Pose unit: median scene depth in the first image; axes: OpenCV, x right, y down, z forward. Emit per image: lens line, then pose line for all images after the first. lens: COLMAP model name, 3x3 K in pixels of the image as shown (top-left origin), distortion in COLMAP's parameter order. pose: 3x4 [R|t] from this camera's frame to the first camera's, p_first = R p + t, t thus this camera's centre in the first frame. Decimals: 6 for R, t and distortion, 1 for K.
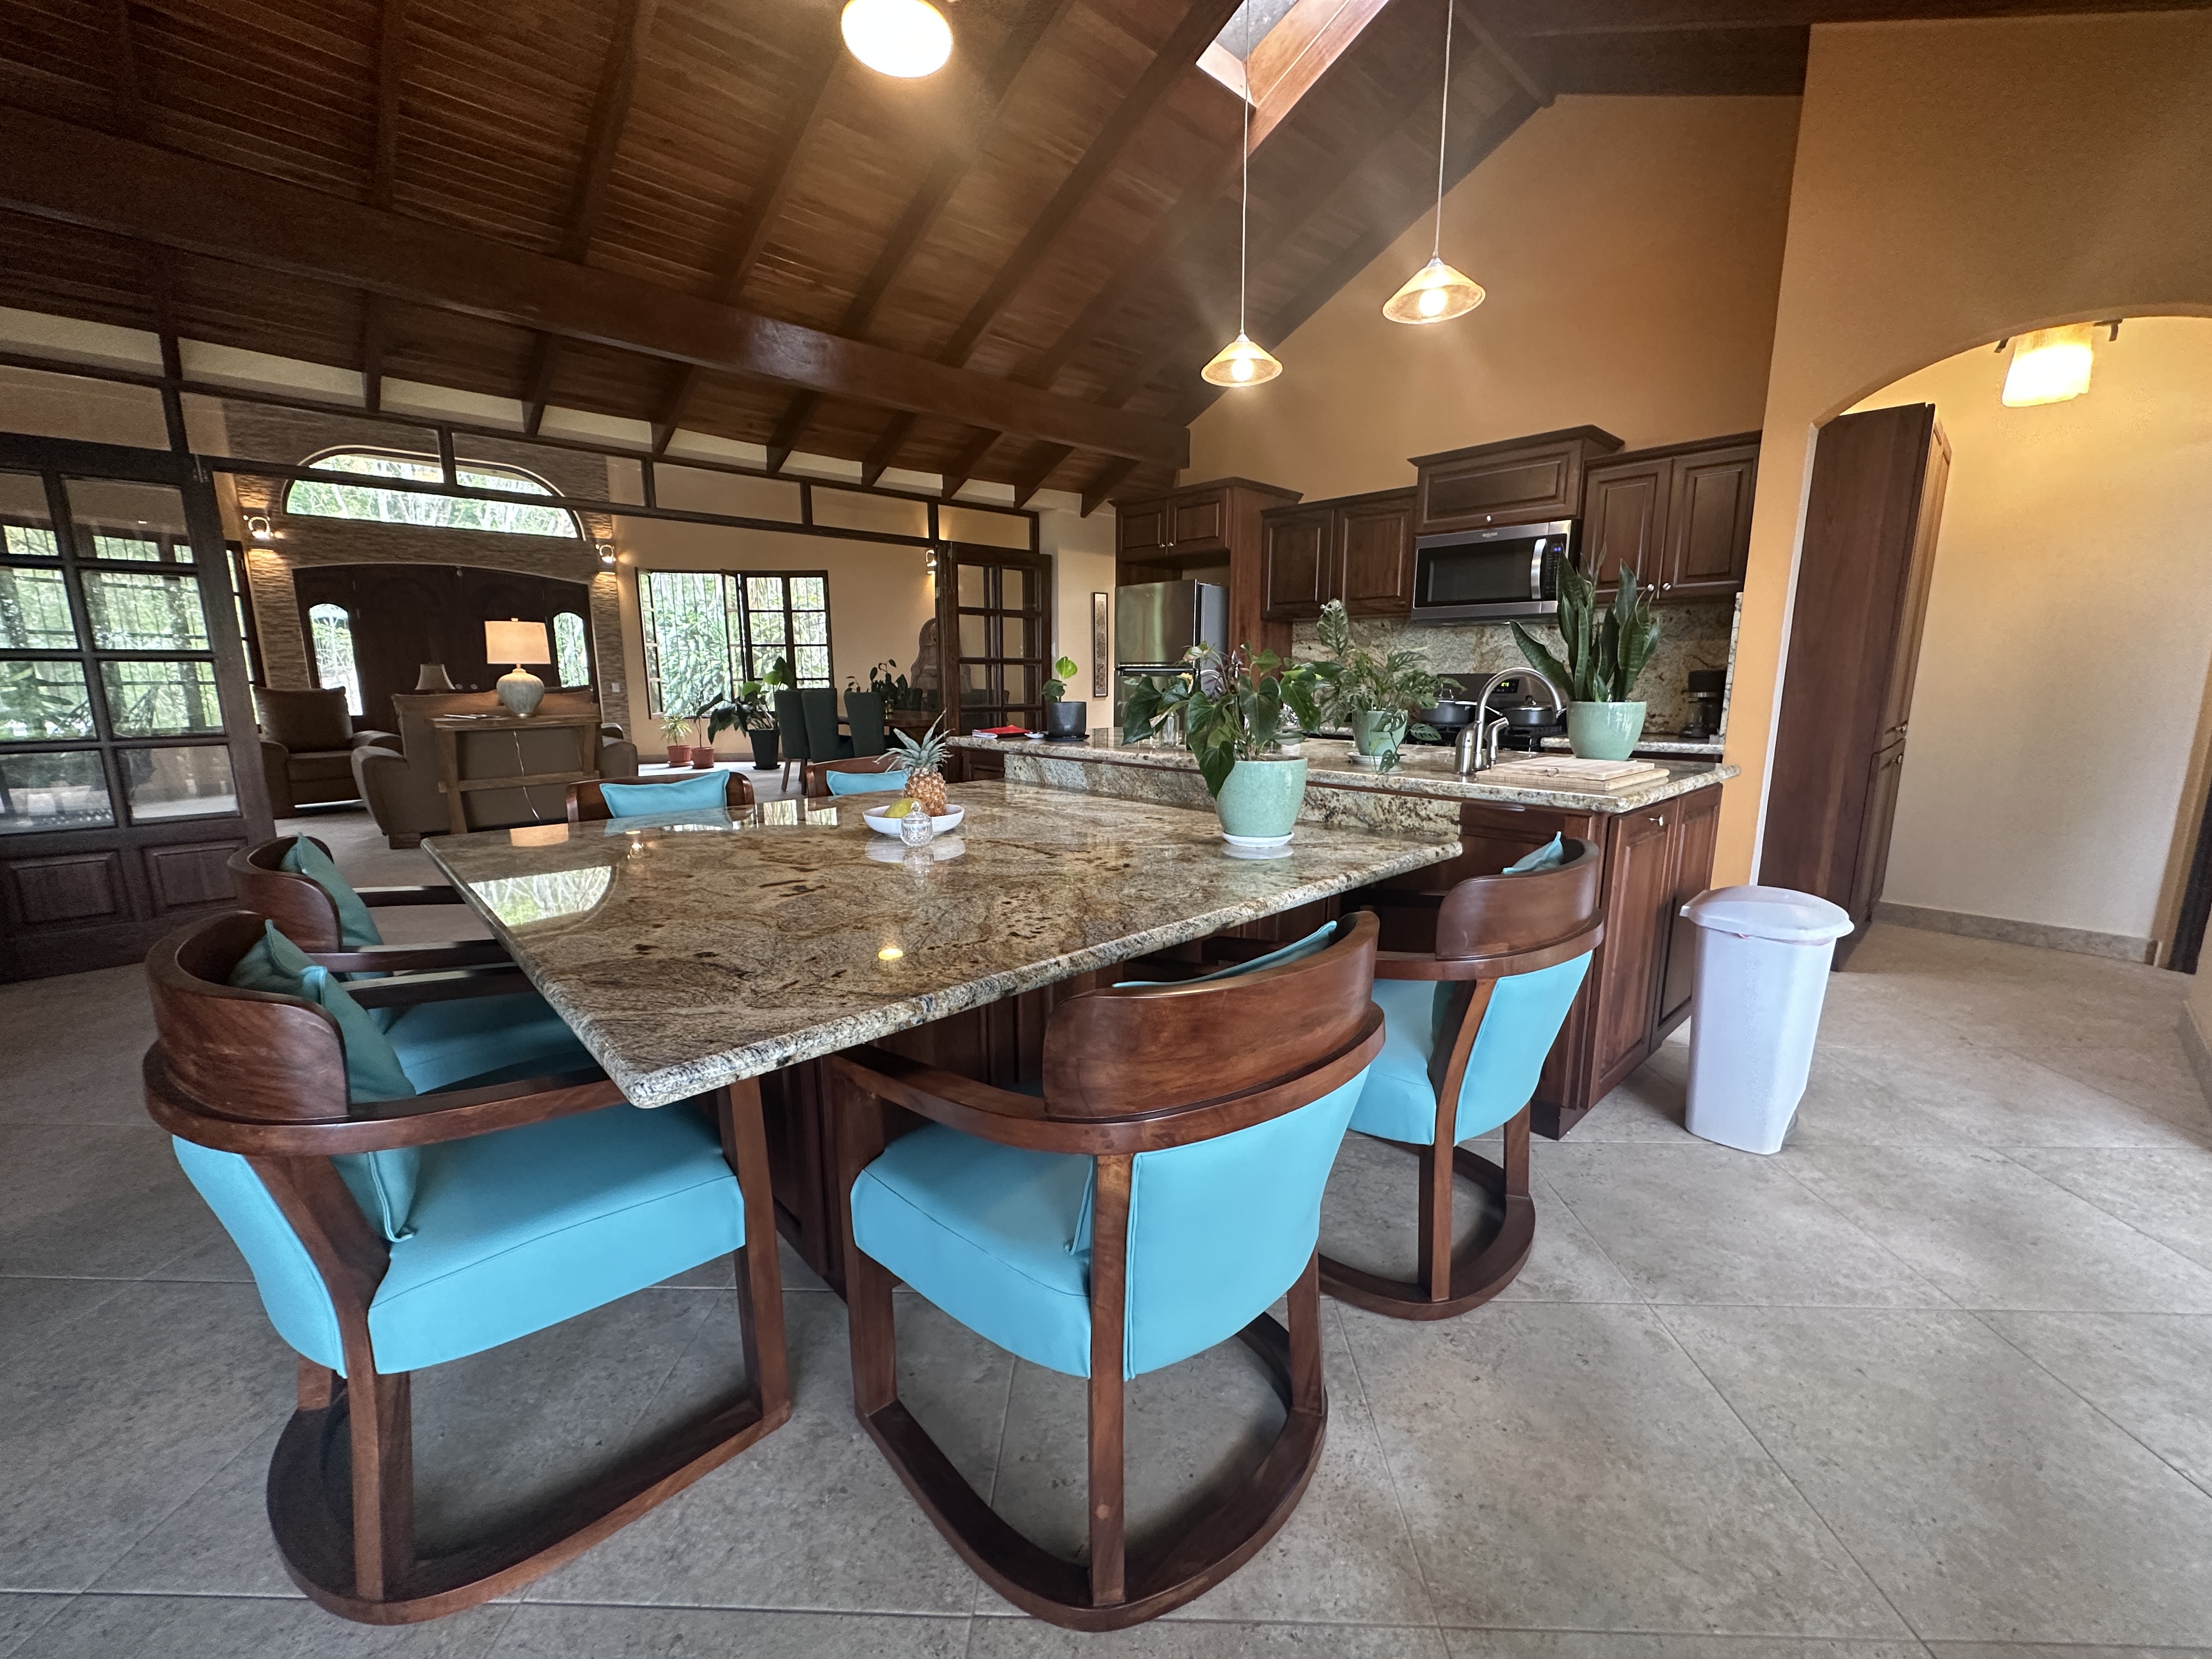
lens RADIAL K [[883.0, 0, 1105.0], [0, 883.0, 832.9], [0, 0, 1]] dist [-0.001065, -0.000126]
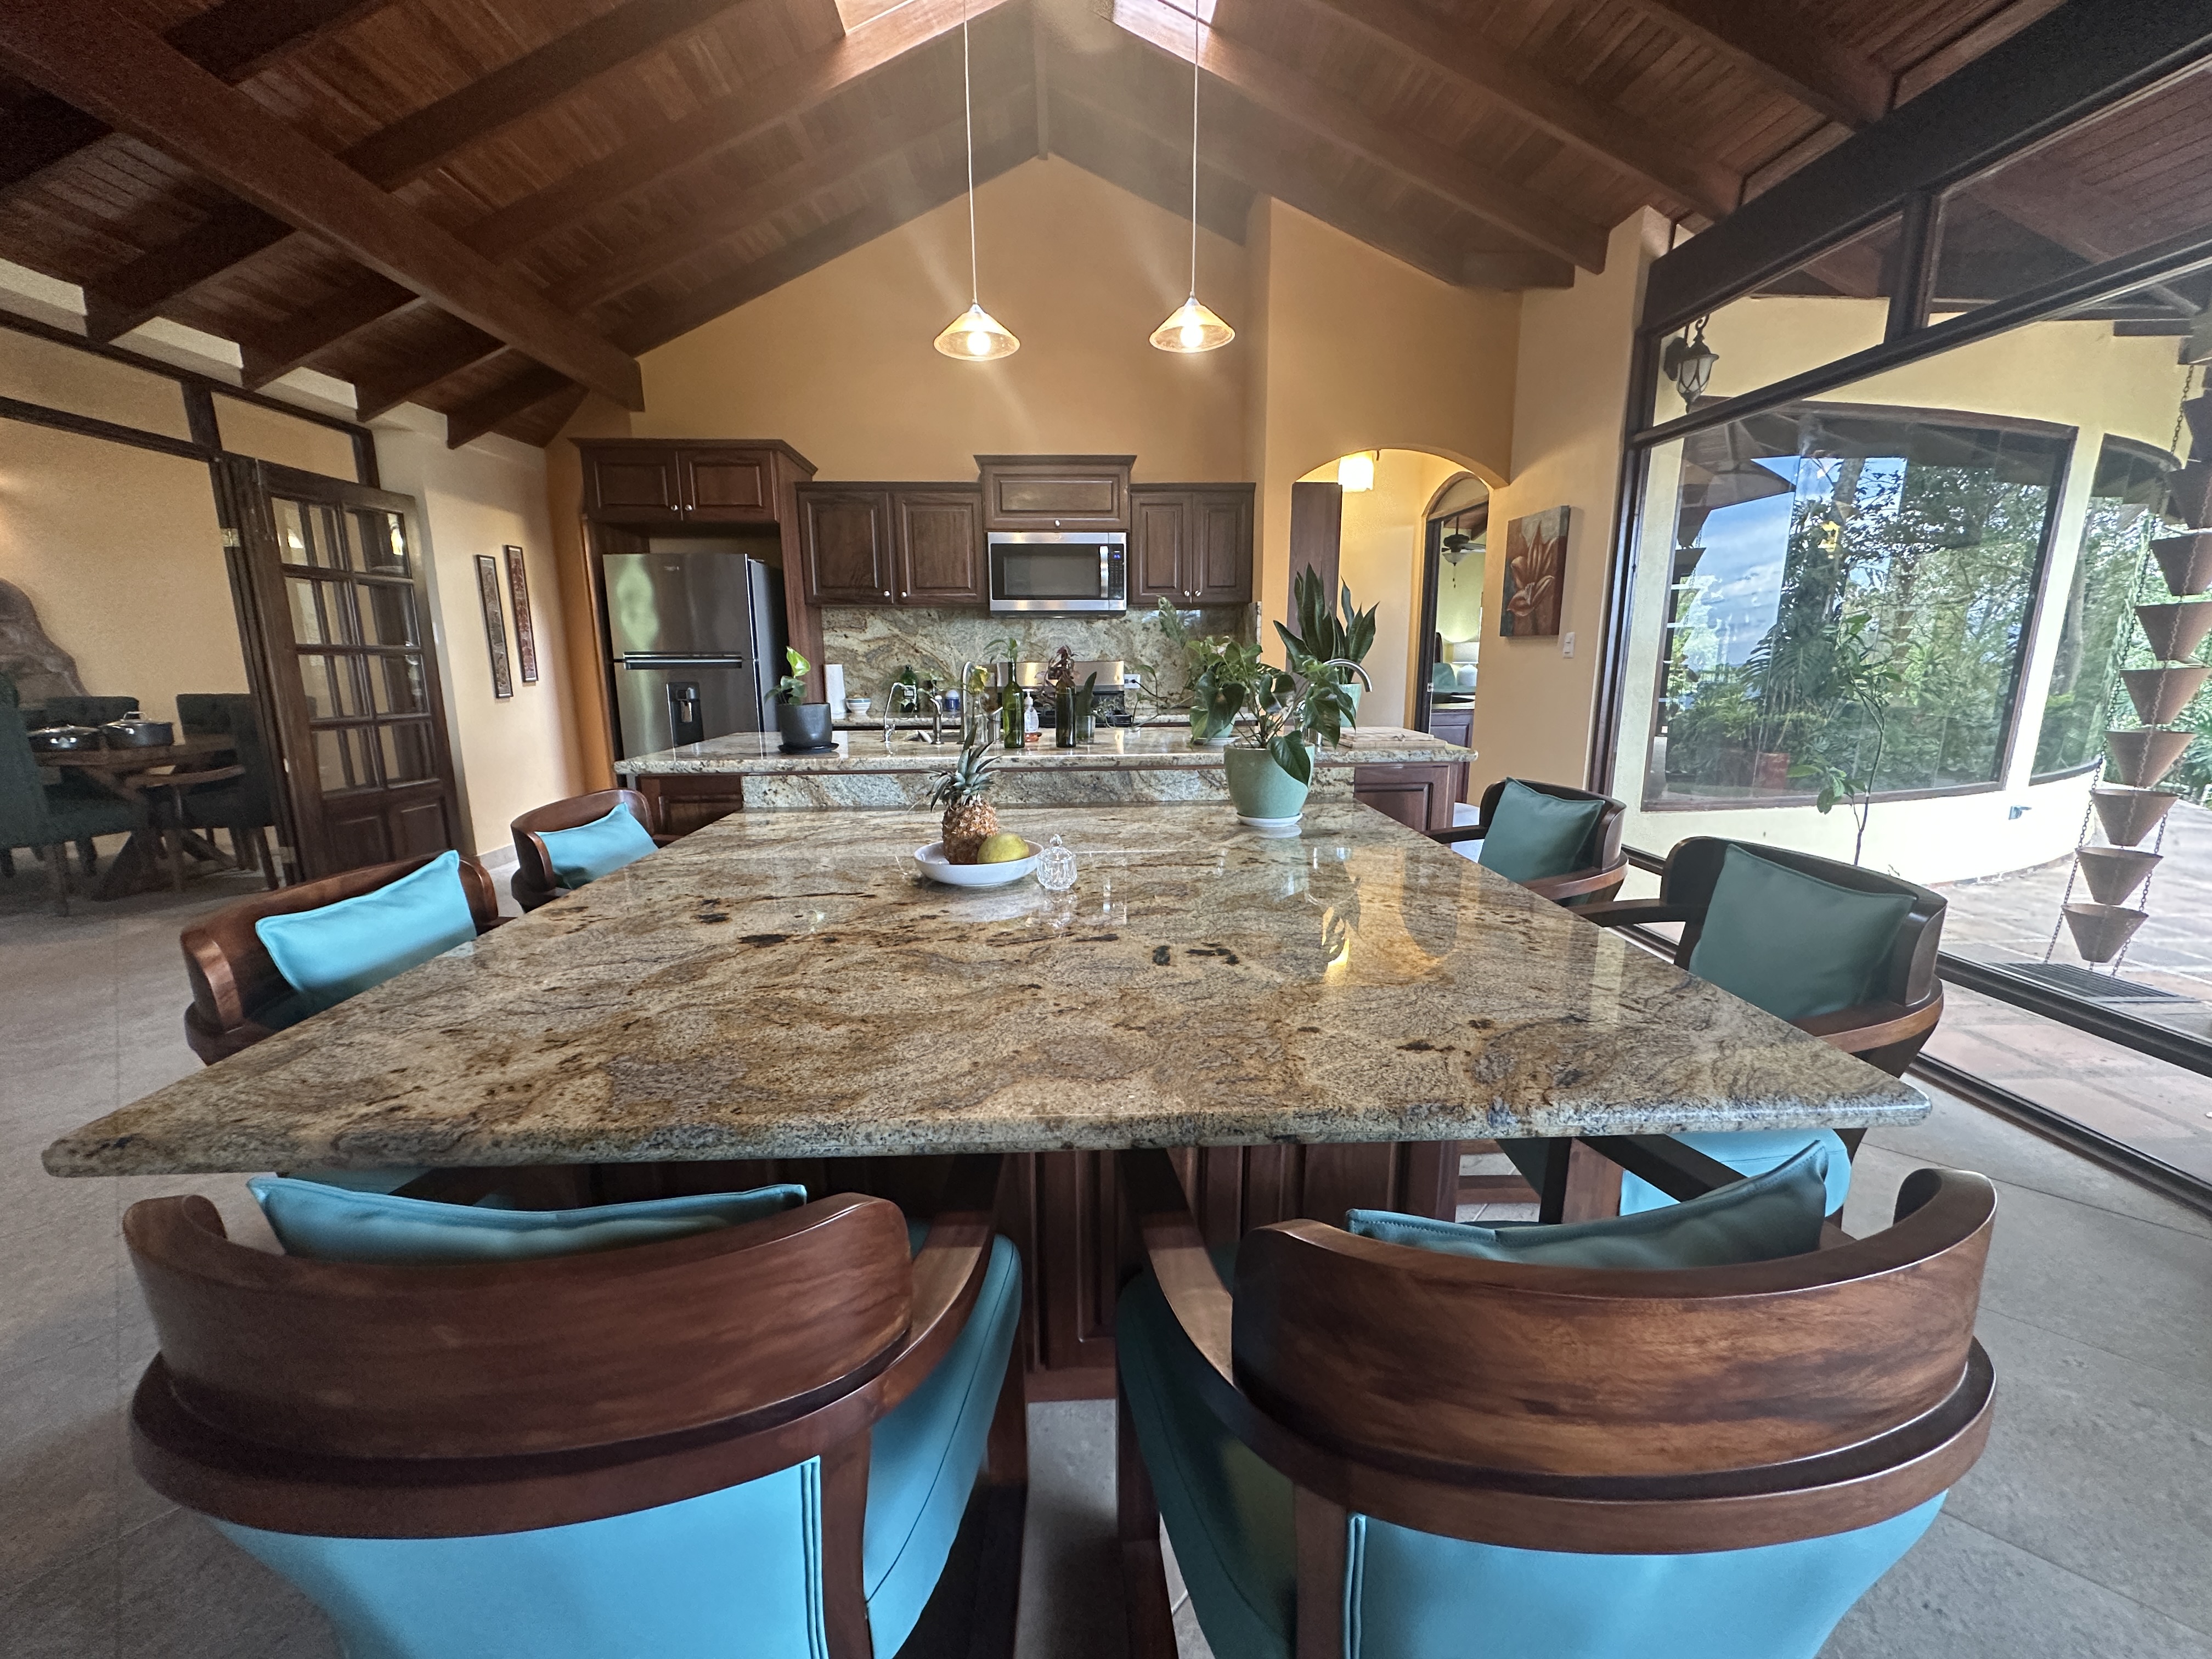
lens RADIAL K [[883.0, 0, 1105.2], [0, 883.0, 831.7], [0, 0, 1]] dist [-0.001065, -0.000126]
pose [[0.650017, -0.154081, 0.744135, -0.287080], [0.142808, 0.986550, 0.079530, -0.034875], [-0.746380, 0.054573, 0.663279, 0.161008]]
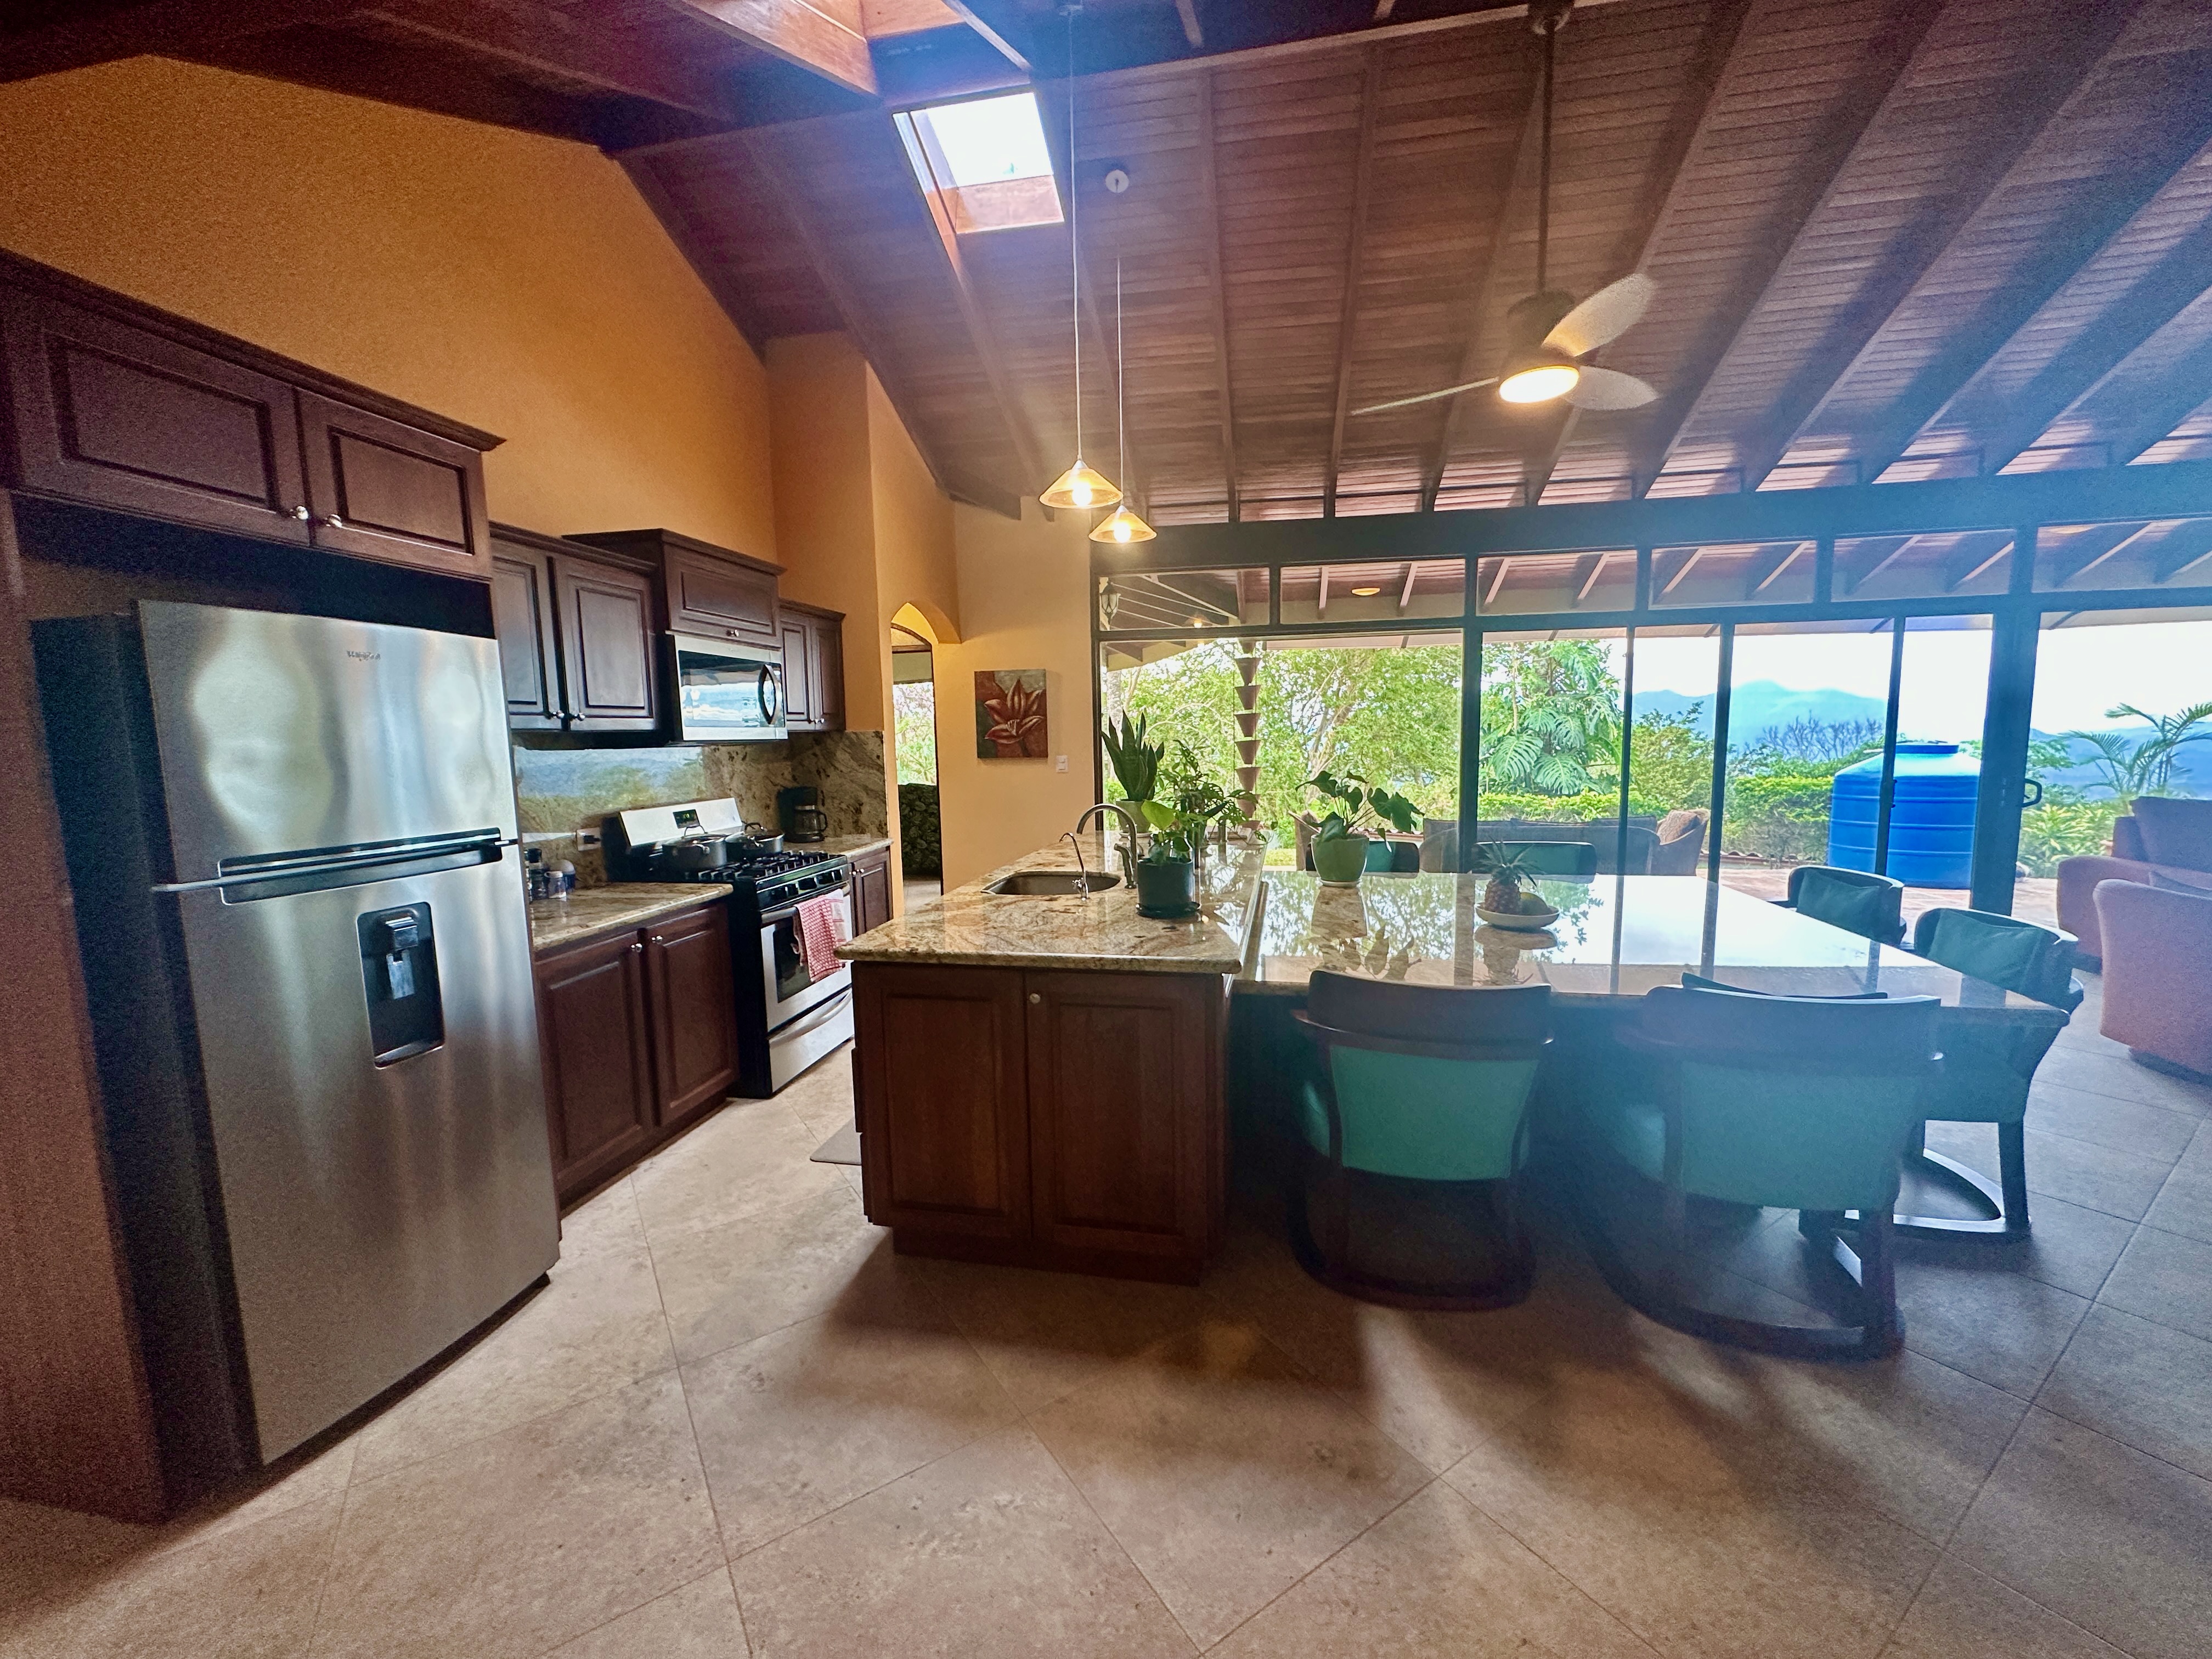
lens RADIAL K [[883.0, 0, 1111.4], [0, 883.0, 824.9], [0, 0, 1]] dist [-0.001065, -0.000126]
pose [[-0.576832, -0.070712, 0.813796, -0.359409], [0.168474, 0.964529, 0.203227, -0.196499], [-0.799301, 0.254331, -0.544458, 0.845088]]
